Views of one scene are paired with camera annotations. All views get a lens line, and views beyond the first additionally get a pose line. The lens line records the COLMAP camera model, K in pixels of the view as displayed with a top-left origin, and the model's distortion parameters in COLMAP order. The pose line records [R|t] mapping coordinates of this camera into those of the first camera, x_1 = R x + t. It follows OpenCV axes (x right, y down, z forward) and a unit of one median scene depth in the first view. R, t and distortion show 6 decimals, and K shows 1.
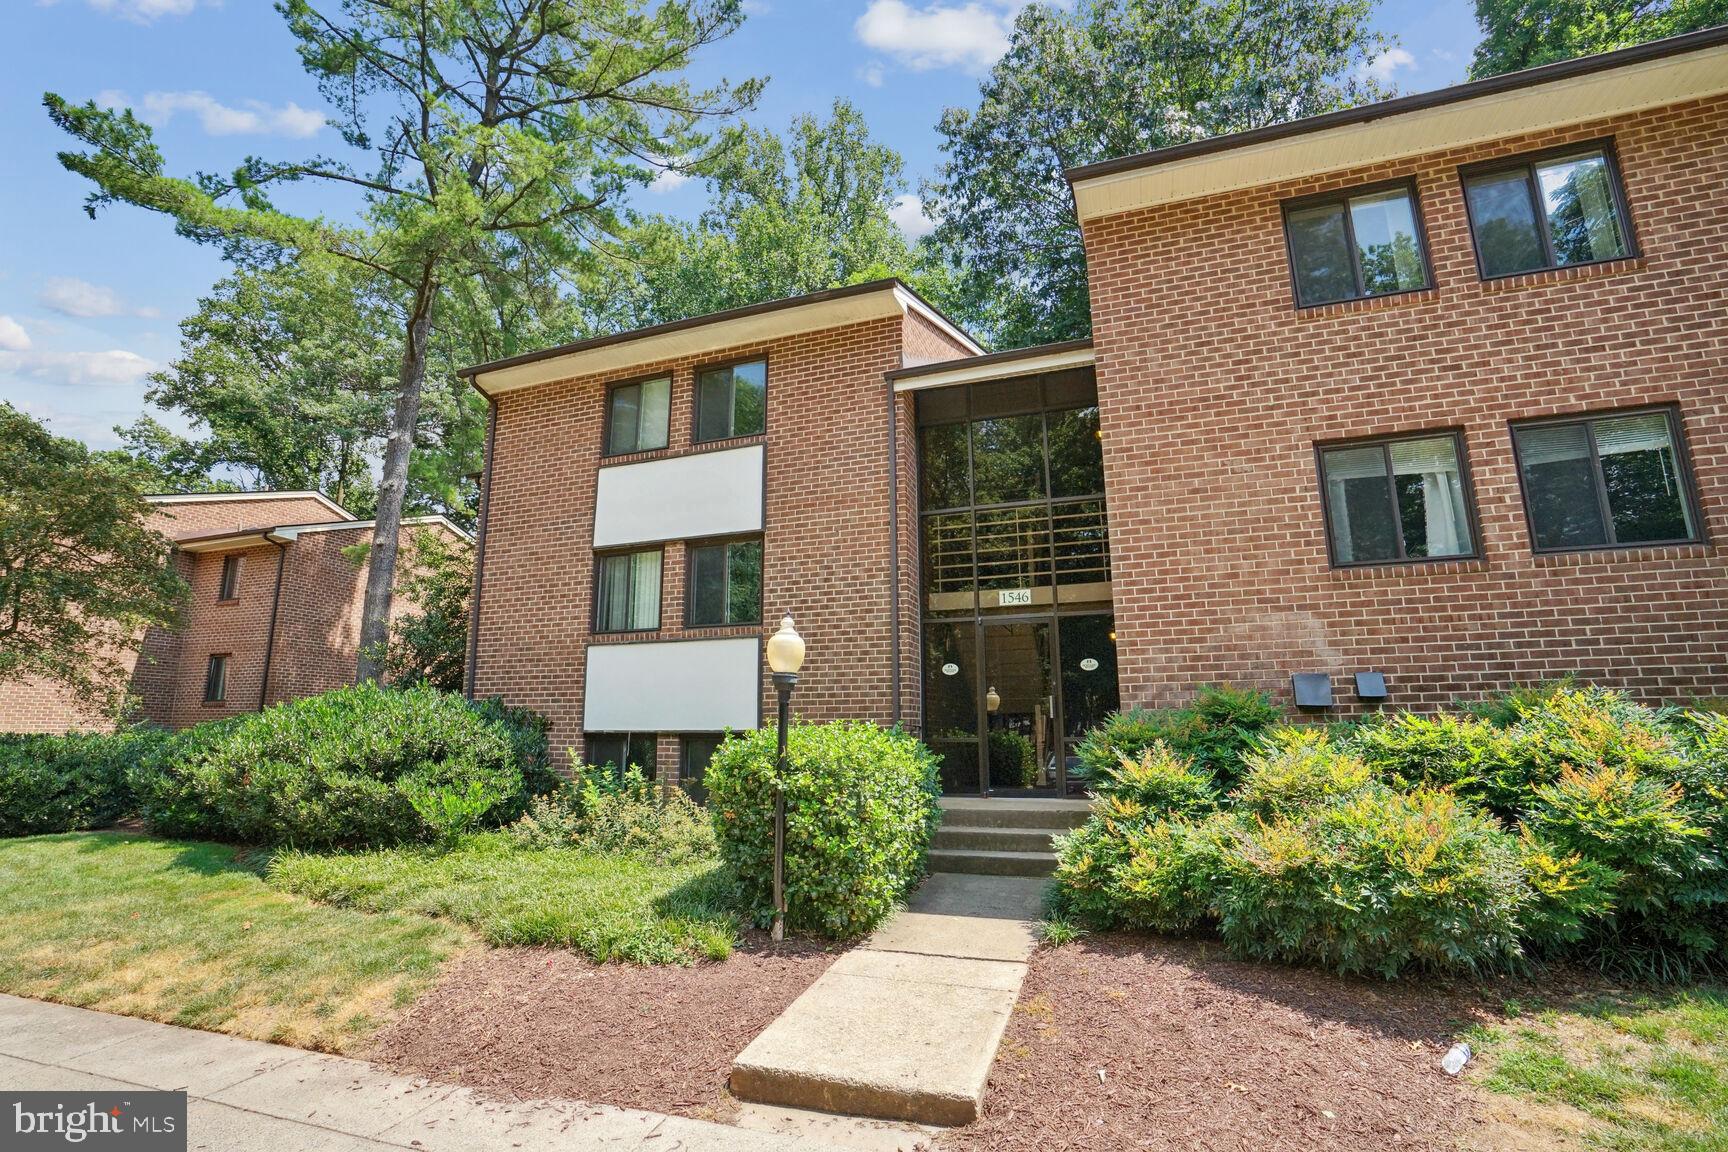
lens RADIAL K [[797.5, 0, 860.8], [0, 797.5, 583.1], [0, 0, 1]] dist [-0.051573, 0.018503]
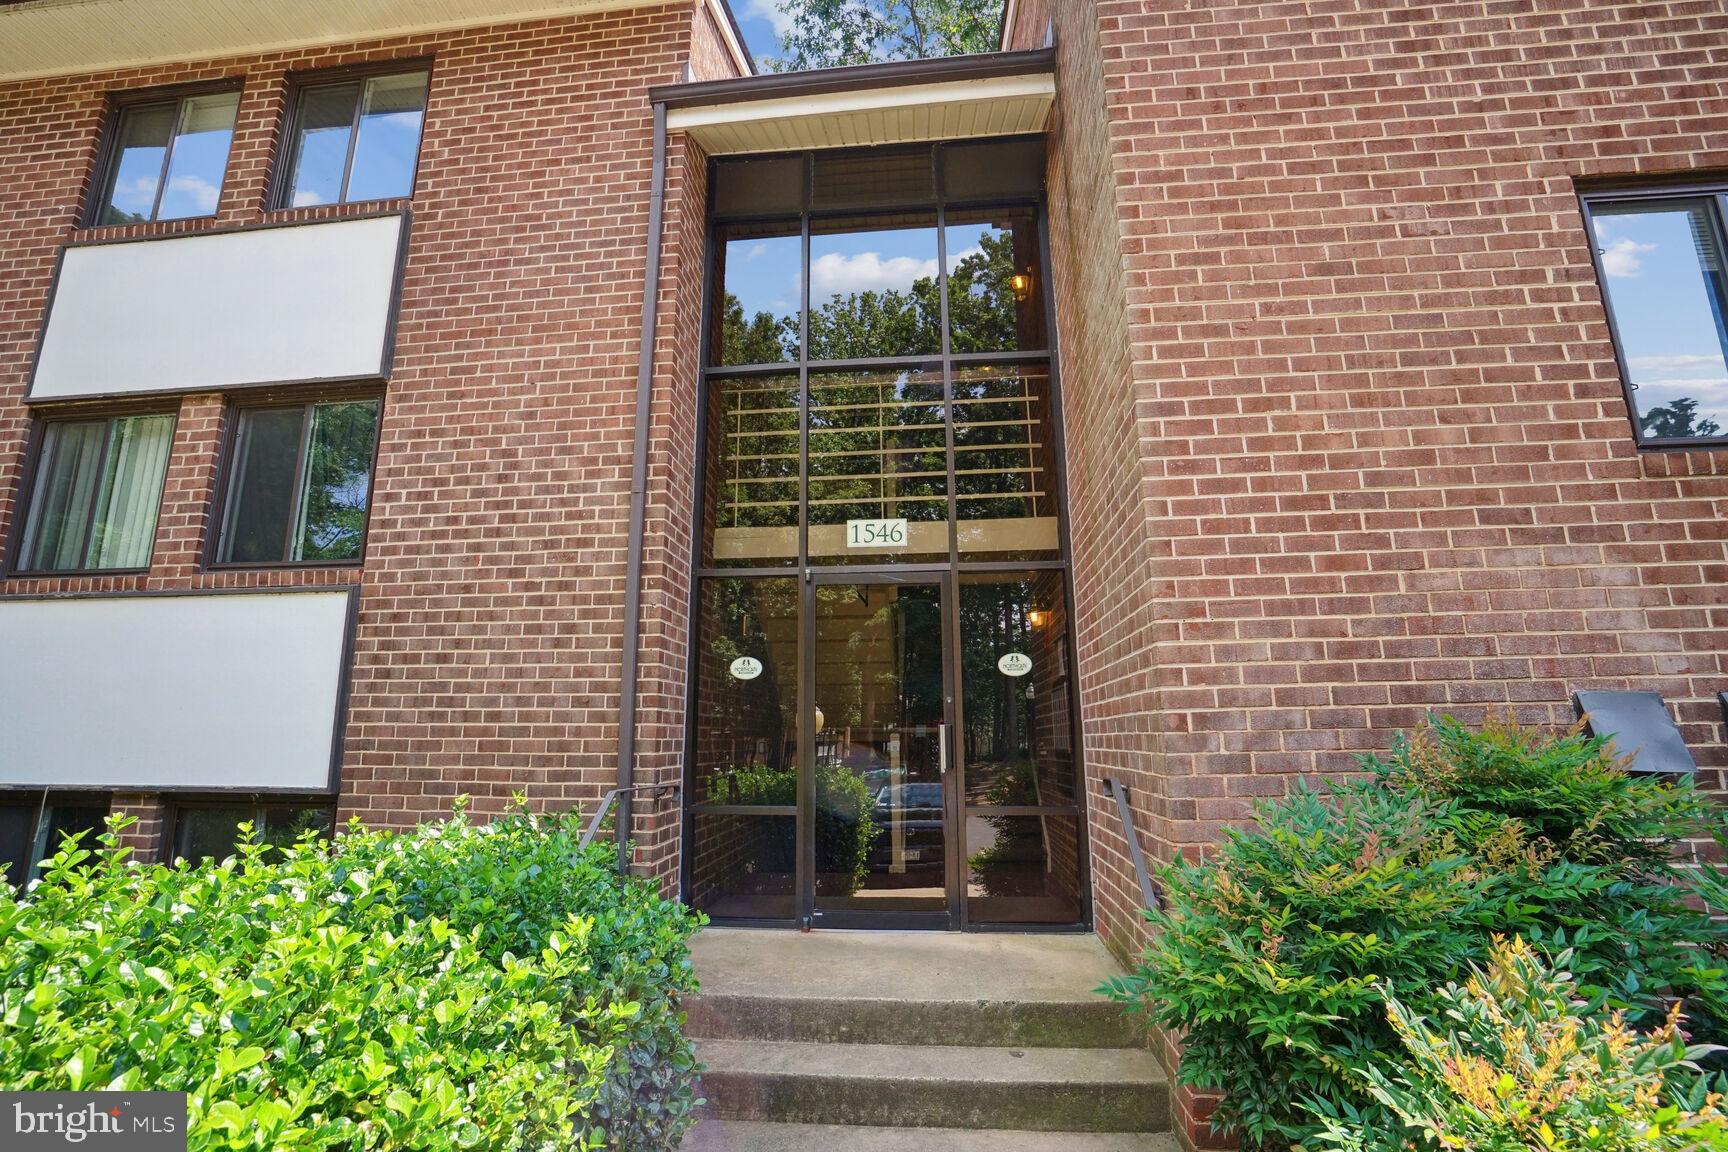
lens RADIAL K [[797.5, 0, 862.0], [0, 797.5, 568.0], [0, 0, 1]] dist [-0.051573, 0.018503]
pose [[0.970613, 0.052922, 0.234755, 0.062957], [-0.046589, 0.998387, -0.032446, 0.058773], [-0.236093, 0.020556, 0.971513, 0.500272]]
